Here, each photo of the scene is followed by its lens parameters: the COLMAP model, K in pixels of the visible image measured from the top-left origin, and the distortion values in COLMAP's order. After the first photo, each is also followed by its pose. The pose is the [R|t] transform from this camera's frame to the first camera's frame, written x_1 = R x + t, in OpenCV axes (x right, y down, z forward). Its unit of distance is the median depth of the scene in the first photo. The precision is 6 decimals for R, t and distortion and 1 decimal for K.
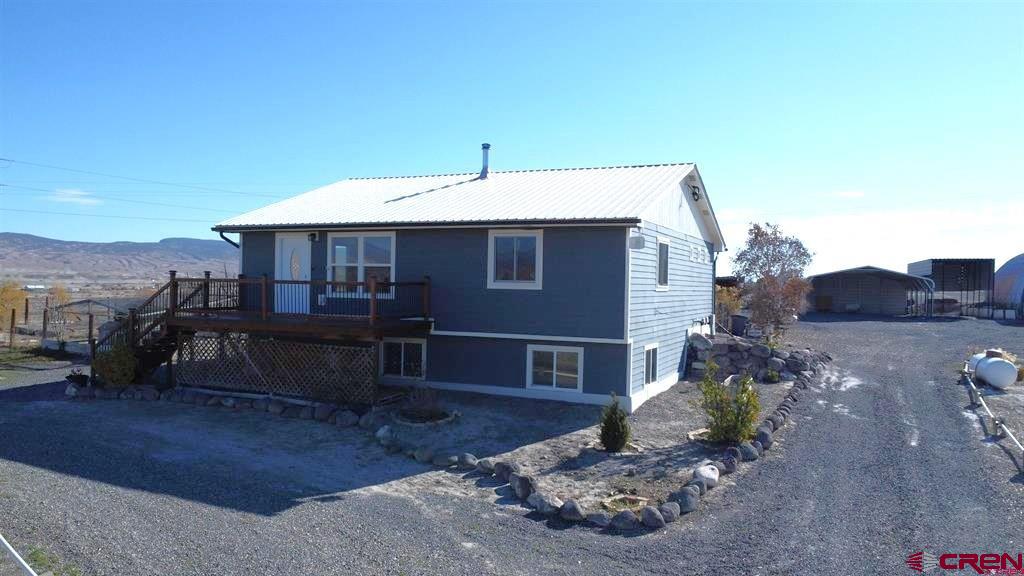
lens RADIAL K [[768.3, 0, 512.0], [0, 768.3, 288.0], [0, 0, 1]] dist [0.001674, -0.005073]
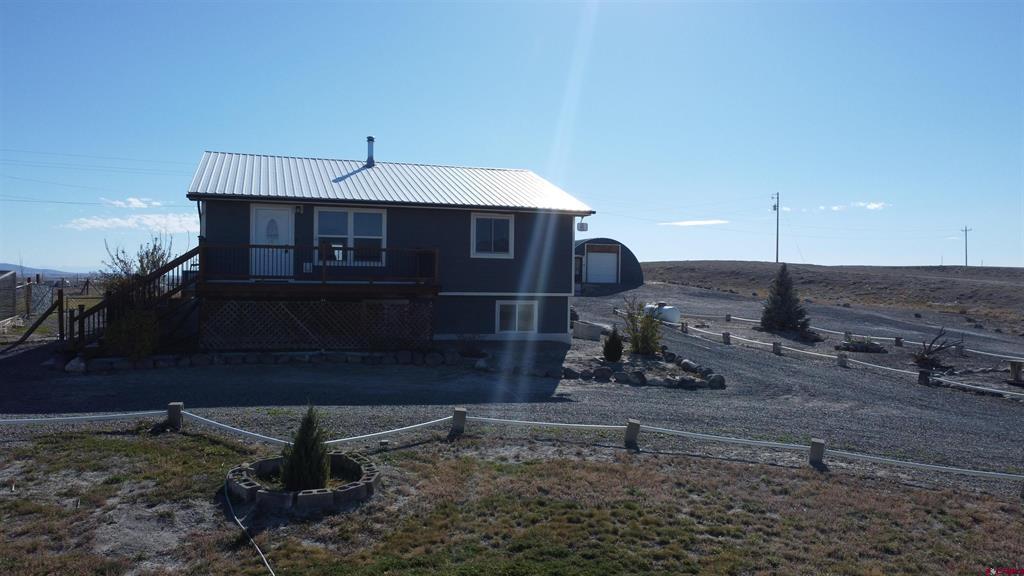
lens RADIAL K [[768.3, 0, 512.0], [0, 768.3, 288.0], [0, 0, 1]] dist [0.001674, -0.005073]
pose [[0.745105, -0.011055, 0.666856, -0.796711], [0.005056, 0.999928, 0.010928, 0.035514], [-0.666928, -0.004771, 0.745107, -0.008565]]
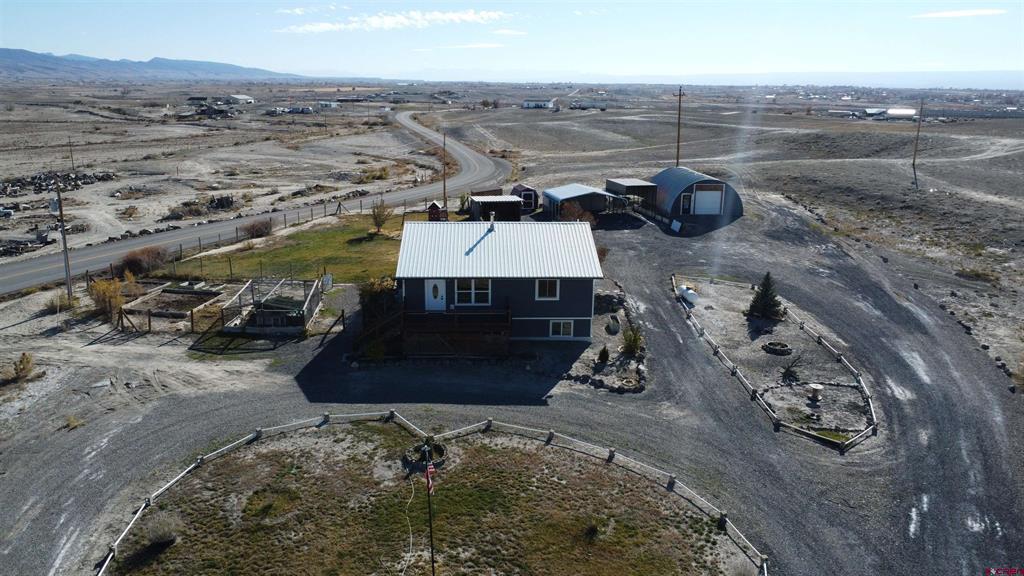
lens RADIAL K [[768.3, 0, 512.0], [0, 768.3, 288.0], [0, 0, 1]] dist [0.001674, -0.005073]
pose [[0.897223, -0.121551, 0.424520, -1.078135], [0.008729, 0.966063, 0.258160, -0.637833], [-0.441492, -0.227921, 0.867834, -1.036303]]
